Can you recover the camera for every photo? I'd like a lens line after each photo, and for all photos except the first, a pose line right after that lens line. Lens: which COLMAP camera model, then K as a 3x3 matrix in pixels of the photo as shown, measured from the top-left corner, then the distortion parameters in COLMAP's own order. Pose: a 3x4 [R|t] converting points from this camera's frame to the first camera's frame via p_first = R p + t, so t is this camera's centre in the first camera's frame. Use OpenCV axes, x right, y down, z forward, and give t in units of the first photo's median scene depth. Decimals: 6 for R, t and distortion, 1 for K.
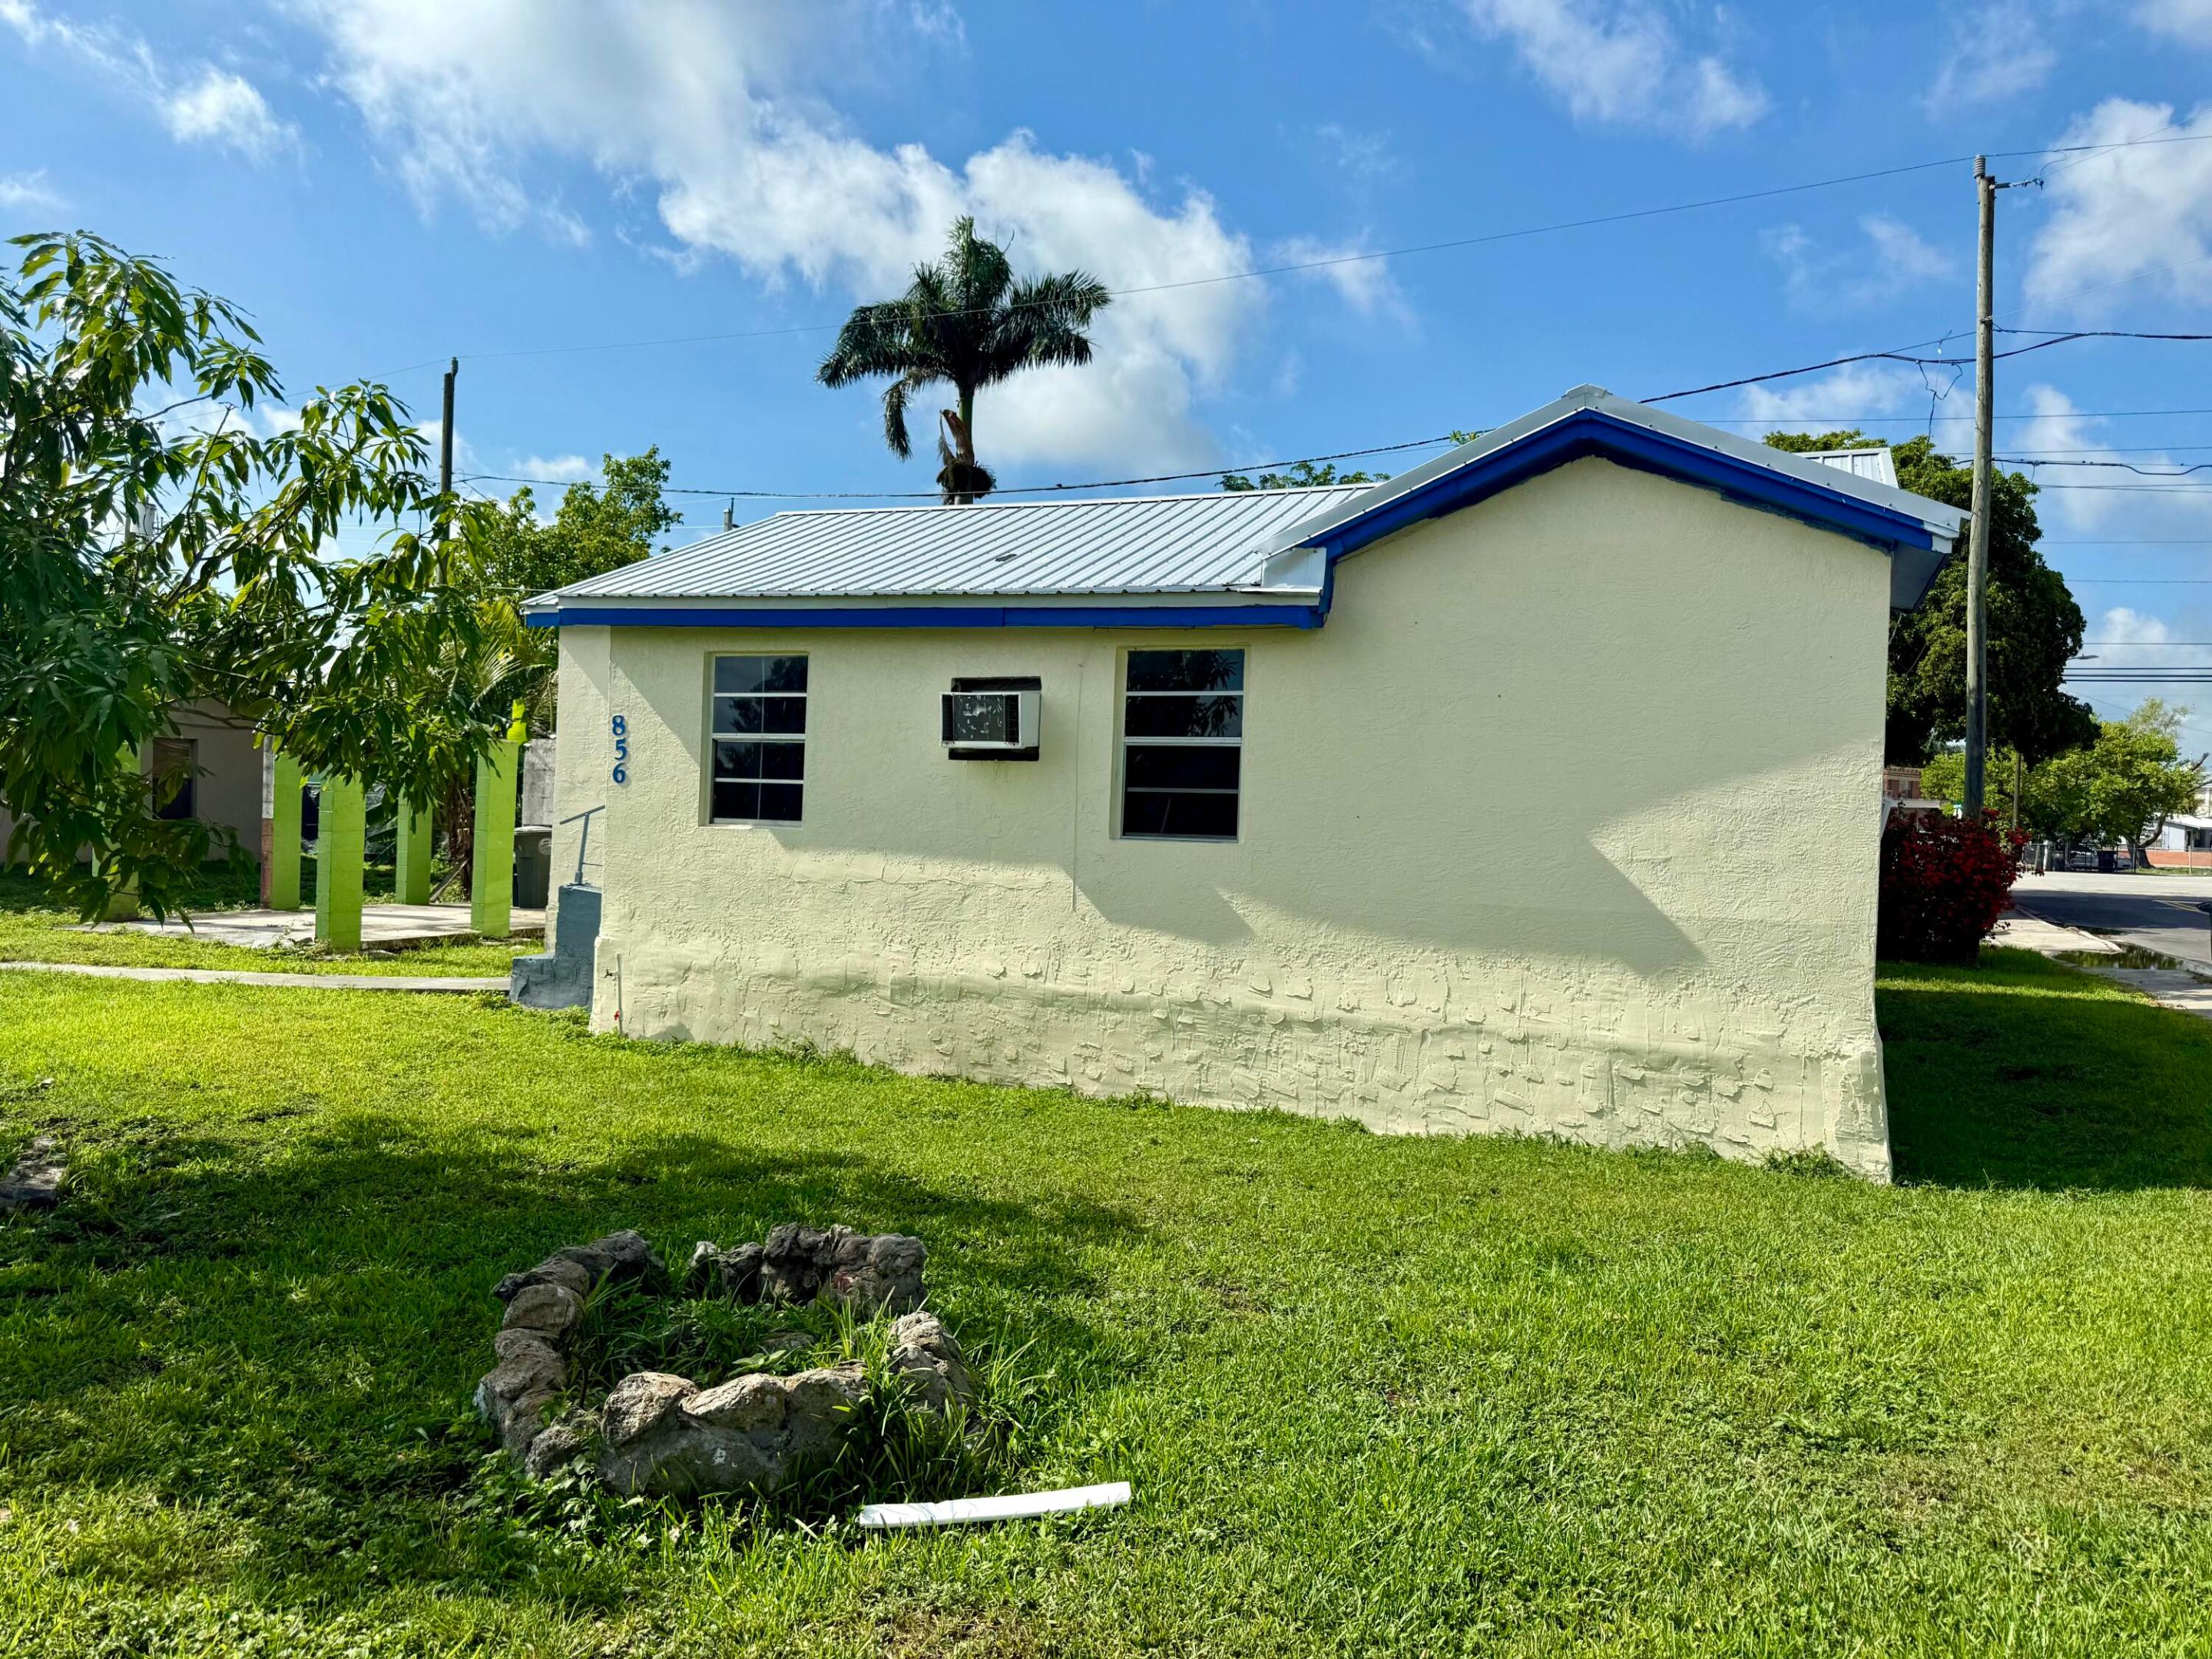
lens RADIAL K [[1537.2, 0, 1109.0], [0, 1537.2, 819.3], [0, 0, 1]] dist [0.172175, -0.370613]
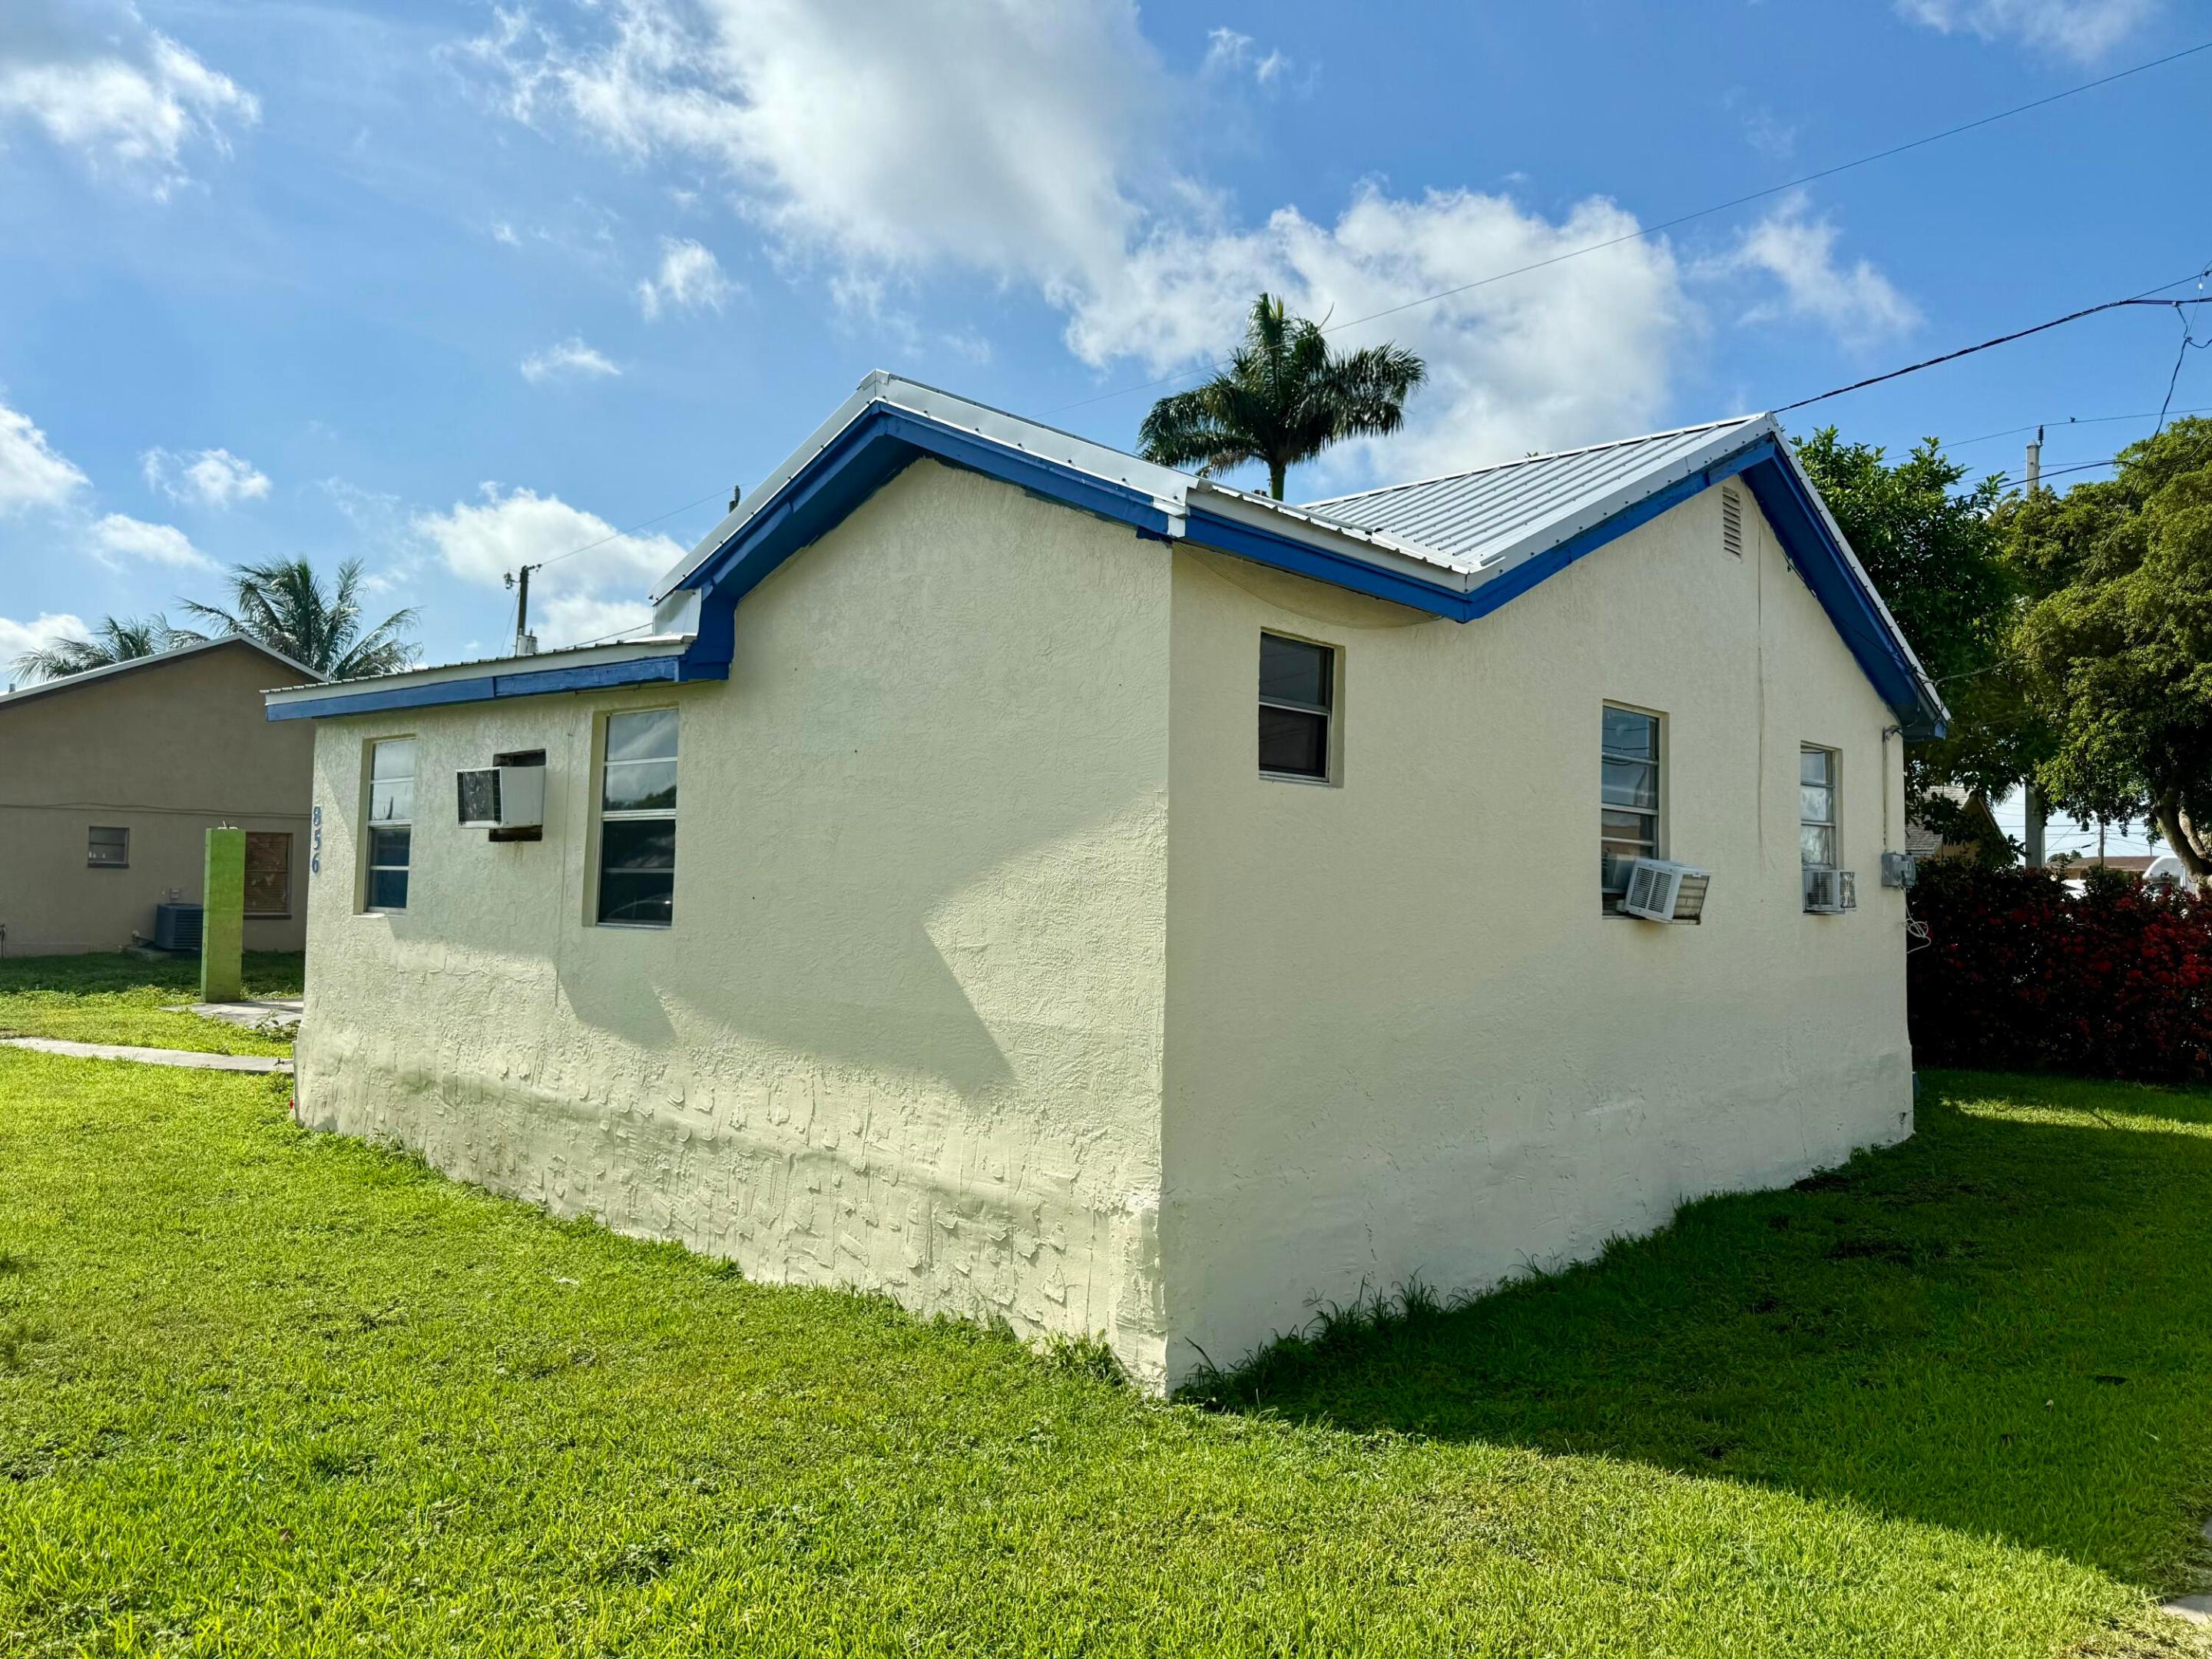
lens RADIAL K [[1537.2, 0, 1109.0], [0, 1537.2, 819.3], [0, 0, 1]] dist [0.172175, -0.370613]
pose [[0.945629, -0.025121, -0.324275, 0.606544], [0.006934, 0.998343, -0.057118, 0.004962], [0.325173, 0.051764, 0.944237, 0.246666]]
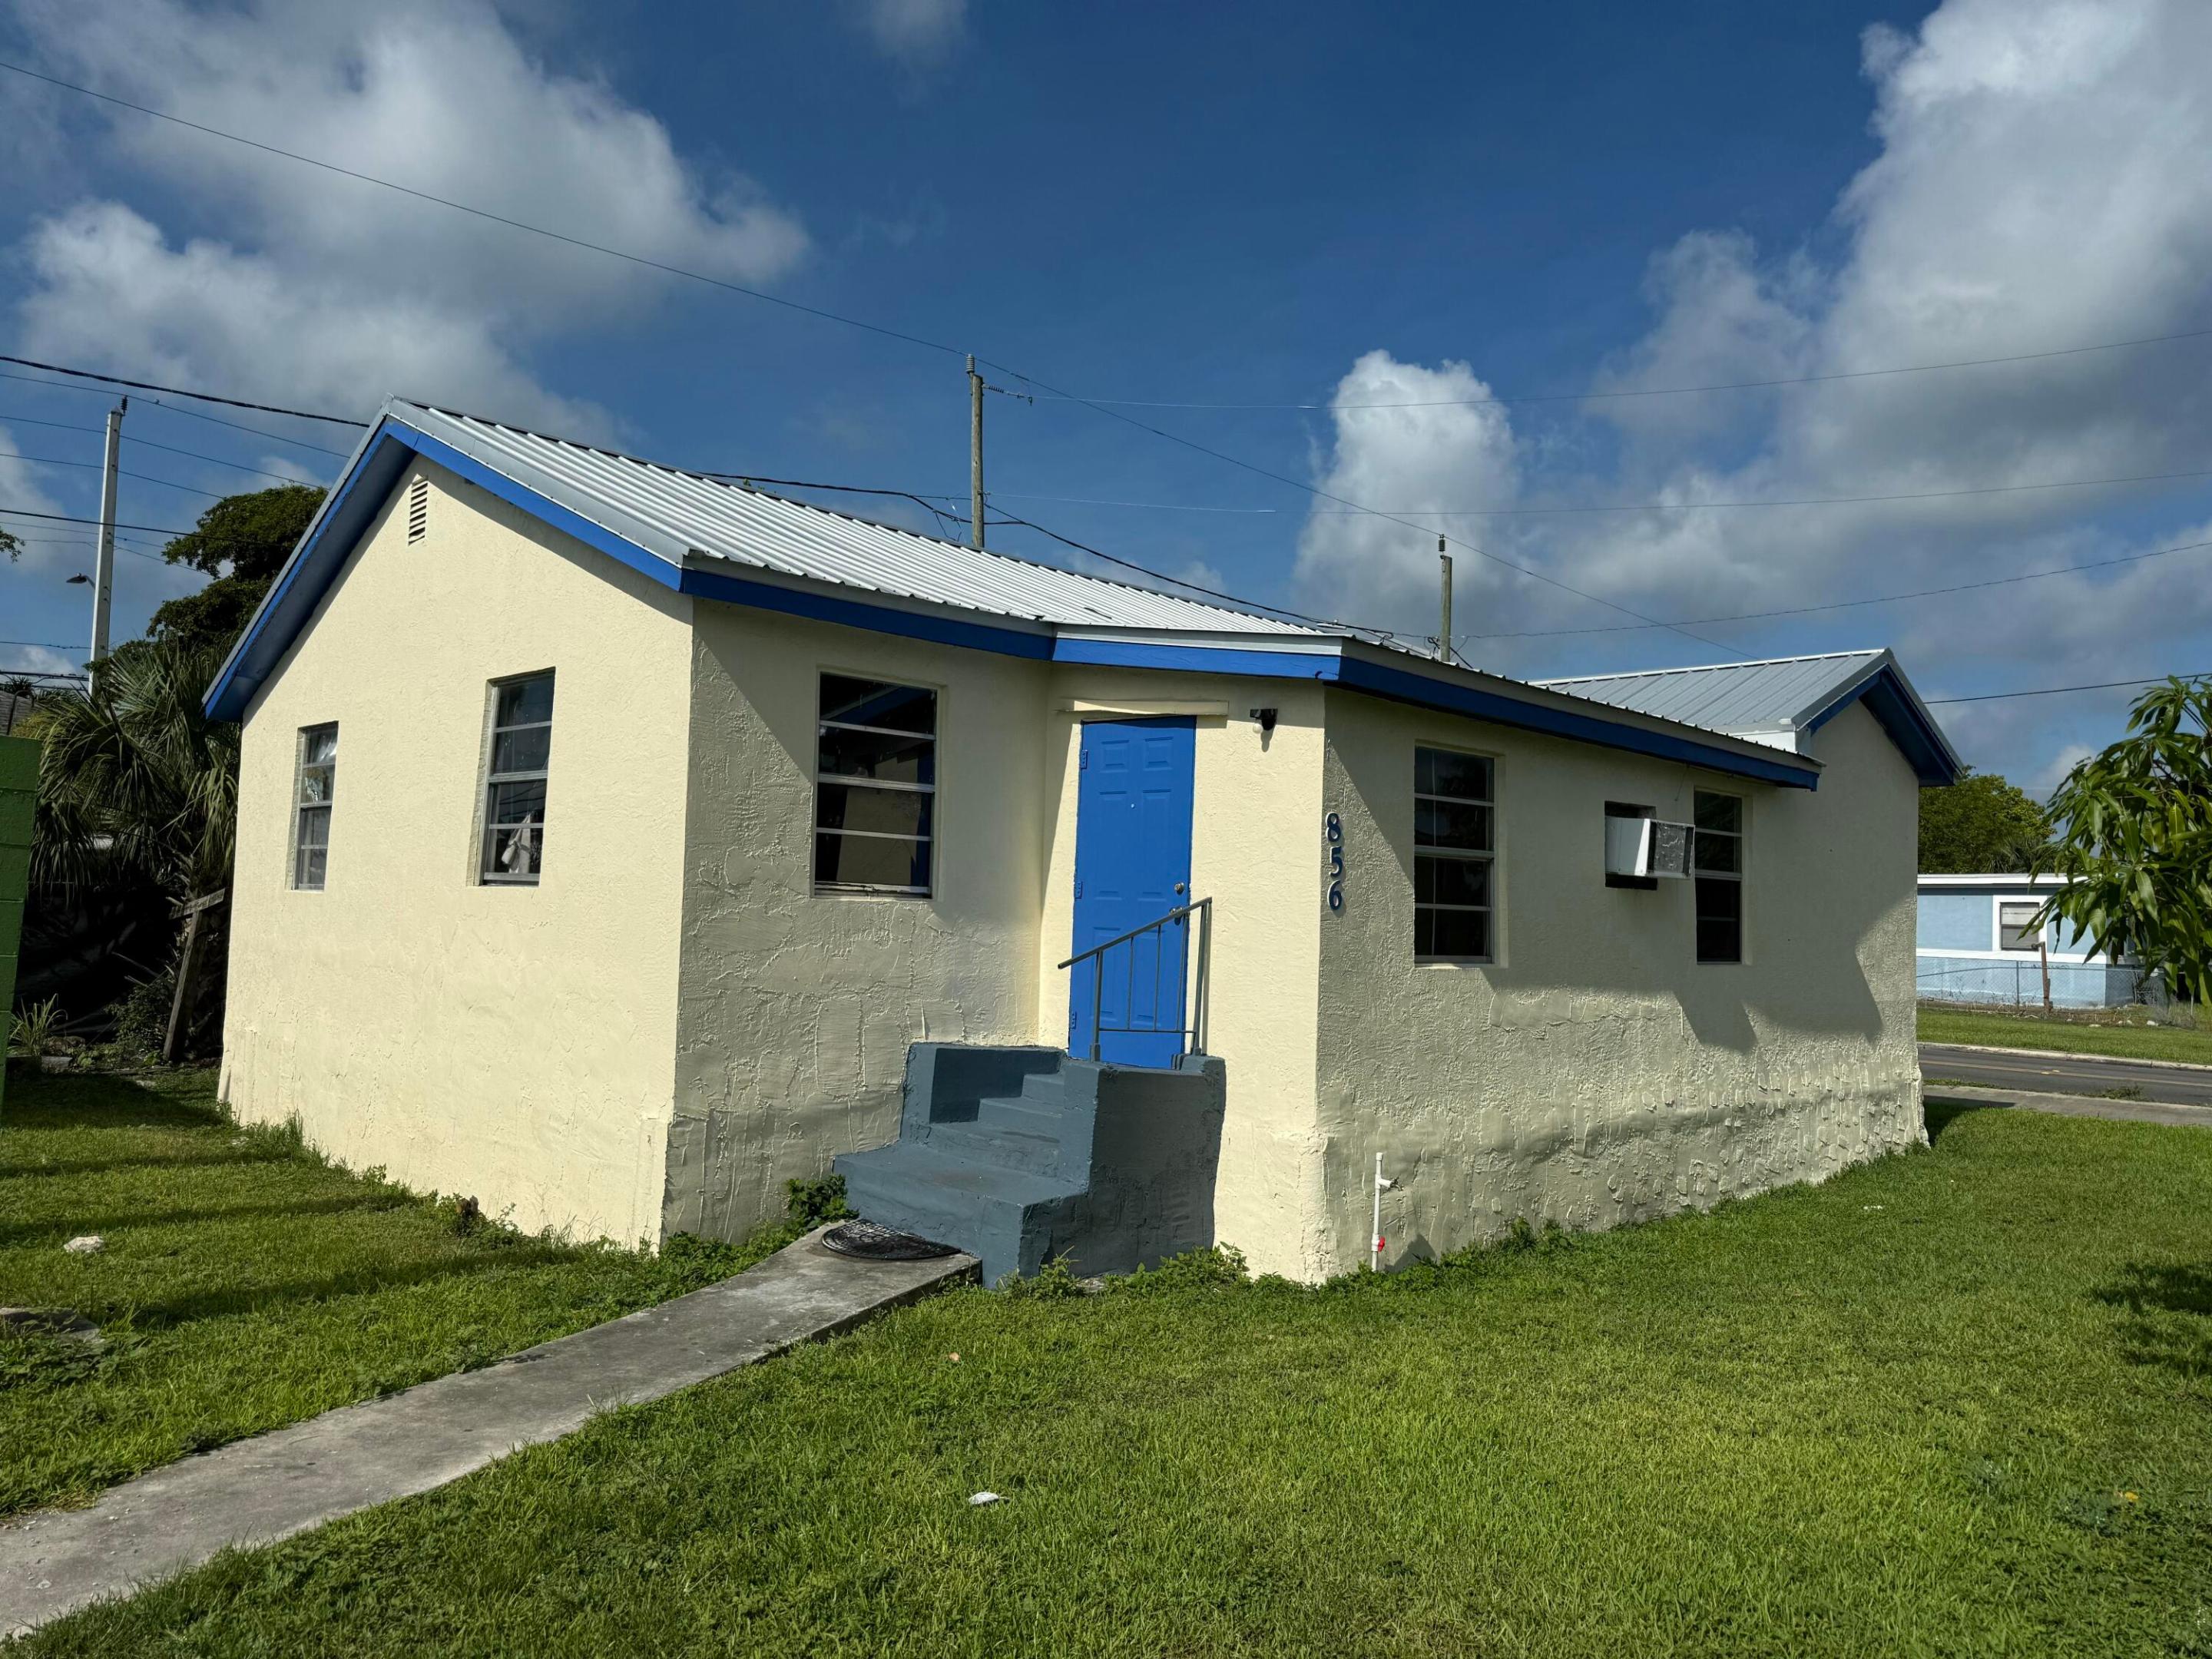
lens RADIAL K [[1507.2, 0, 1109.9], [0, 1507.2, 805.4], [0, 0, 1]] dist [0.039742, -0.000862]
pose [[0.383722, 0.047903, 0.922206, -1.180666], [-0.014681, 0.998844, -0.045775, -0.045610], [-0.923332, 0.004026, 0.383981, 1.003183]]
